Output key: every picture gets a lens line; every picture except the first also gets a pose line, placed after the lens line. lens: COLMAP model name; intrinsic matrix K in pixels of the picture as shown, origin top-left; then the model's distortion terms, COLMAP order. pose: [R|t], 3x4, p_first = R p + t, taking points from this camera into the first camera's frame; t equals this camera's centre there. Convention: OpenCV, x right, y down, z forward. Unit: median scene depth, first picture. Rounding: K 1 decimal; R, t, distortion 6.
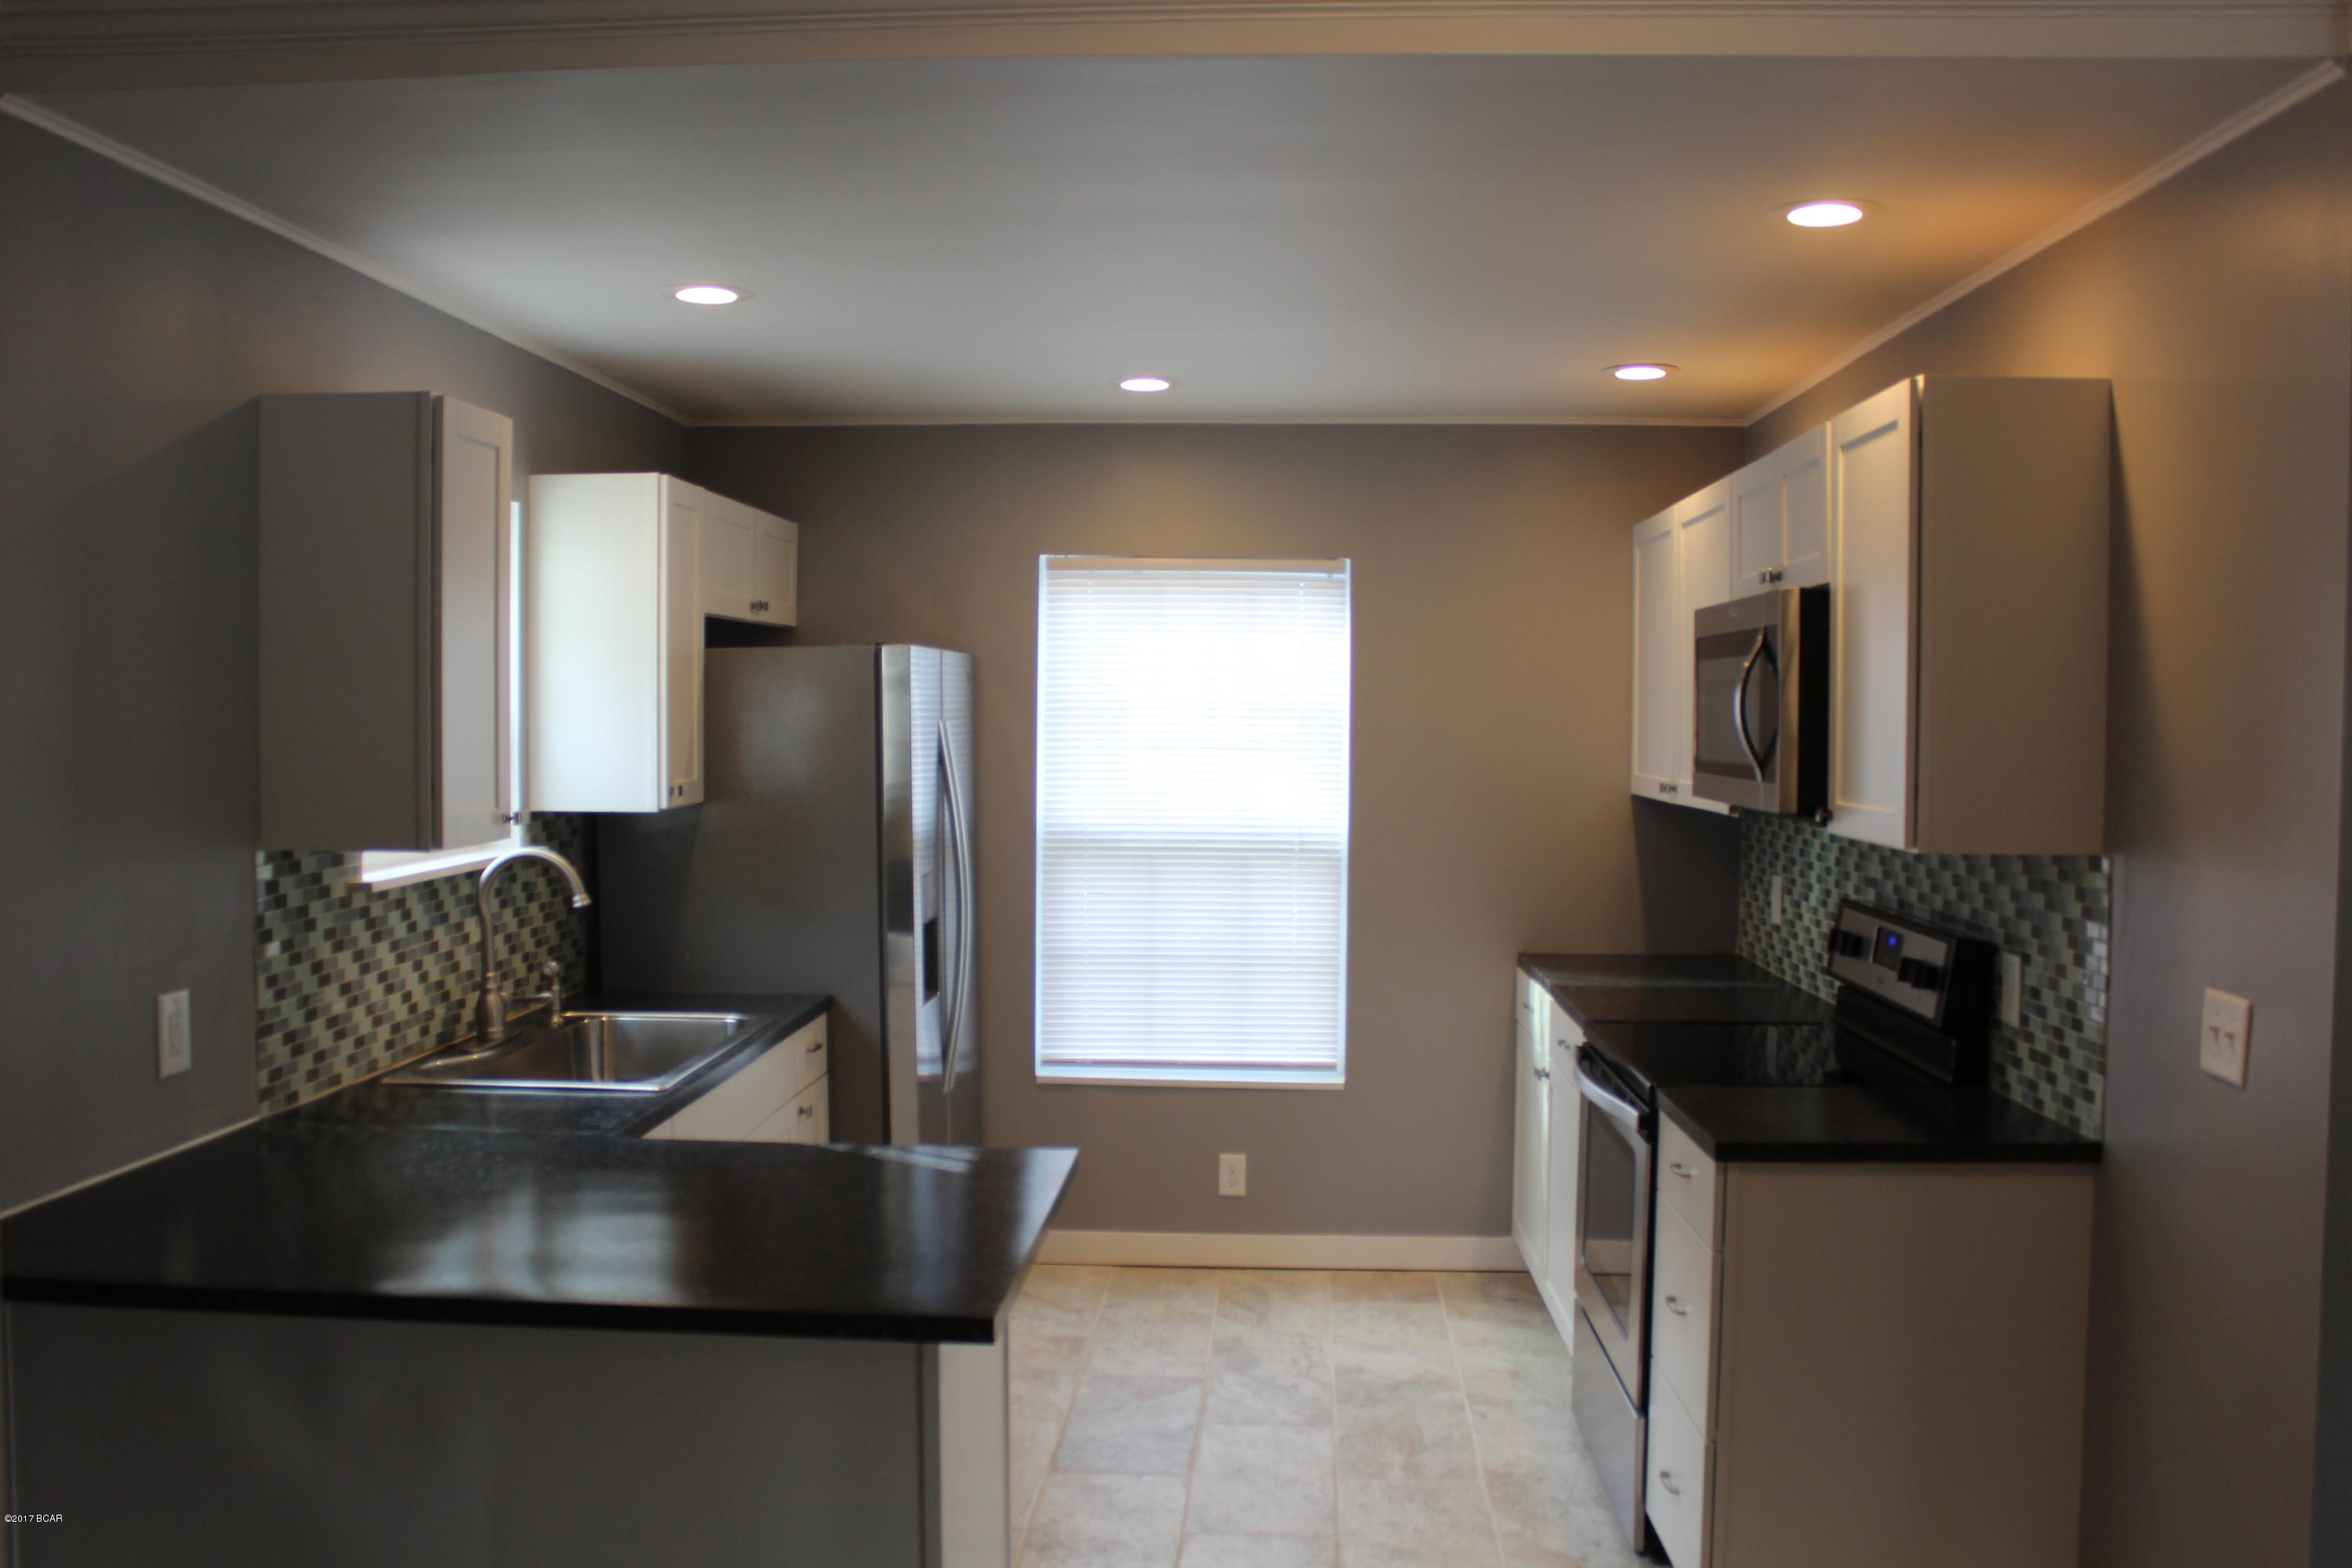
lens RADIAL K [[2012.4, 0, 1177.0], [0, 2012.4, 818.8], [0, 0, 1]] dist [-0.149092, 0.172990]
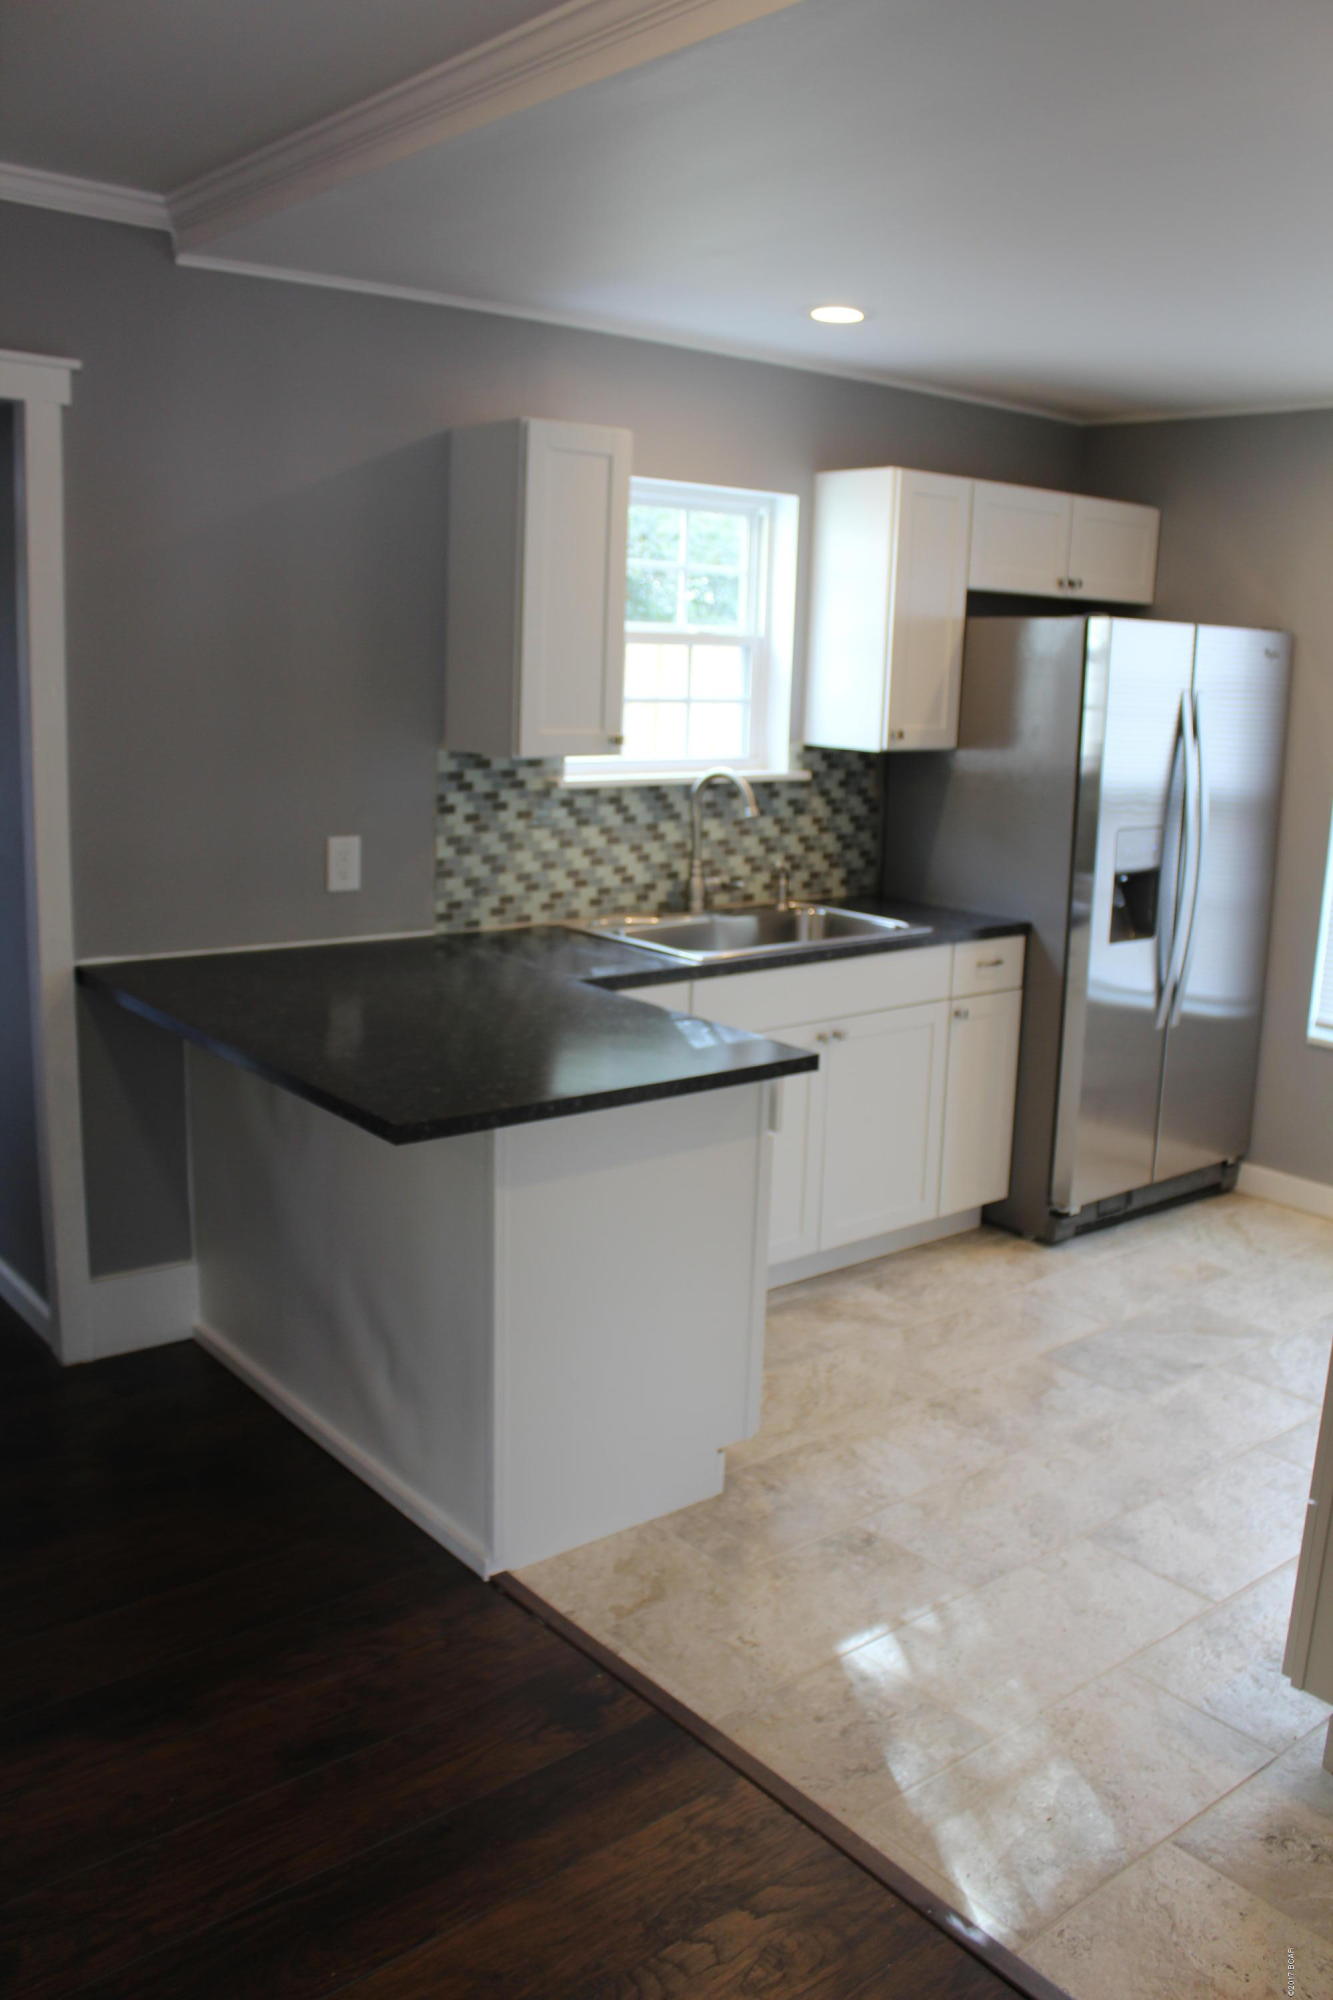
lens RADIAL K [[1711.2, 0, 666.5], [0, 1711.2, 1000.0], [0, 0, 1]] dist [-0.149092, 0.172990]
pose [[0.682330, 0.169126, -0.711212, 0.479230], [-0.073471, 0.983810, 0.163462, -0.016428], [0.727343, -0.059282, 0.683709, 0.209064]]
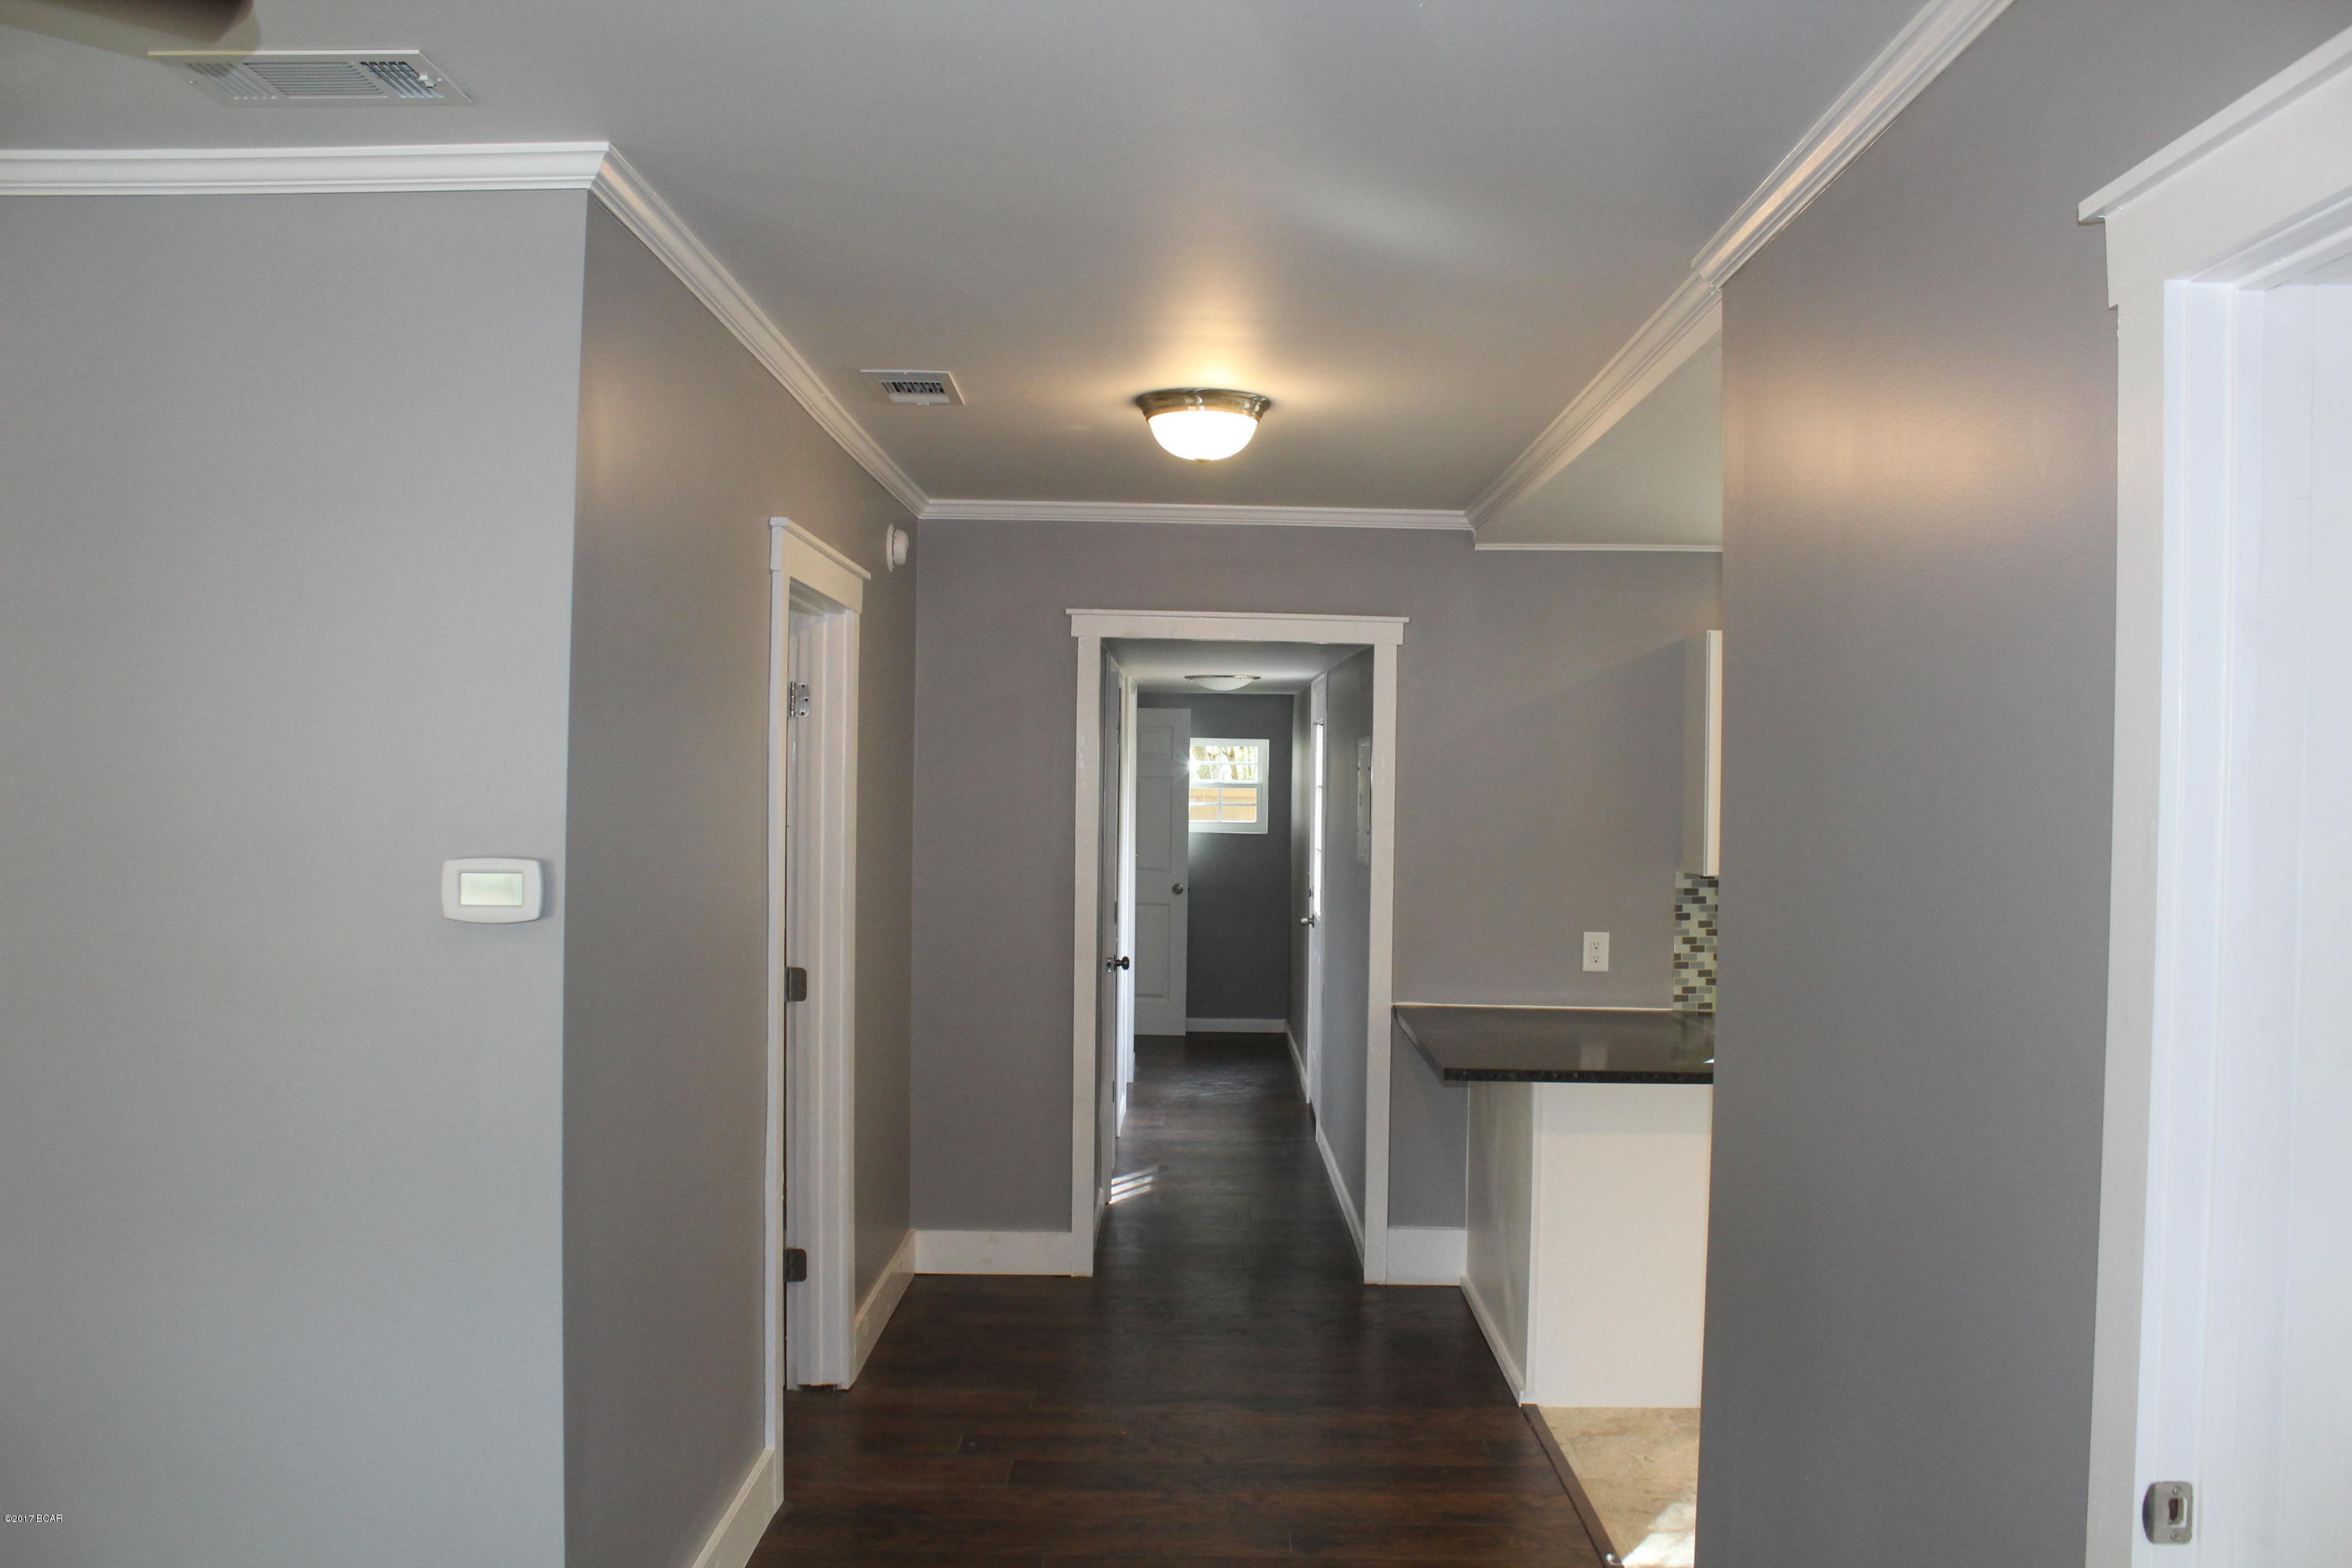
lens RADIAL K [[2012.4, 0, 1177.0], [0, 2012.4, 818.8], [0, 0, 1]] dist [-0.149092, 0.172990]
pose [[0.053469, 0.005614, -0.998554, 1.237296], [-0.069303, 0.997594, 0.001898, -0.004293], [0.996162, 0.069101, 0.053729, 0.331757]]
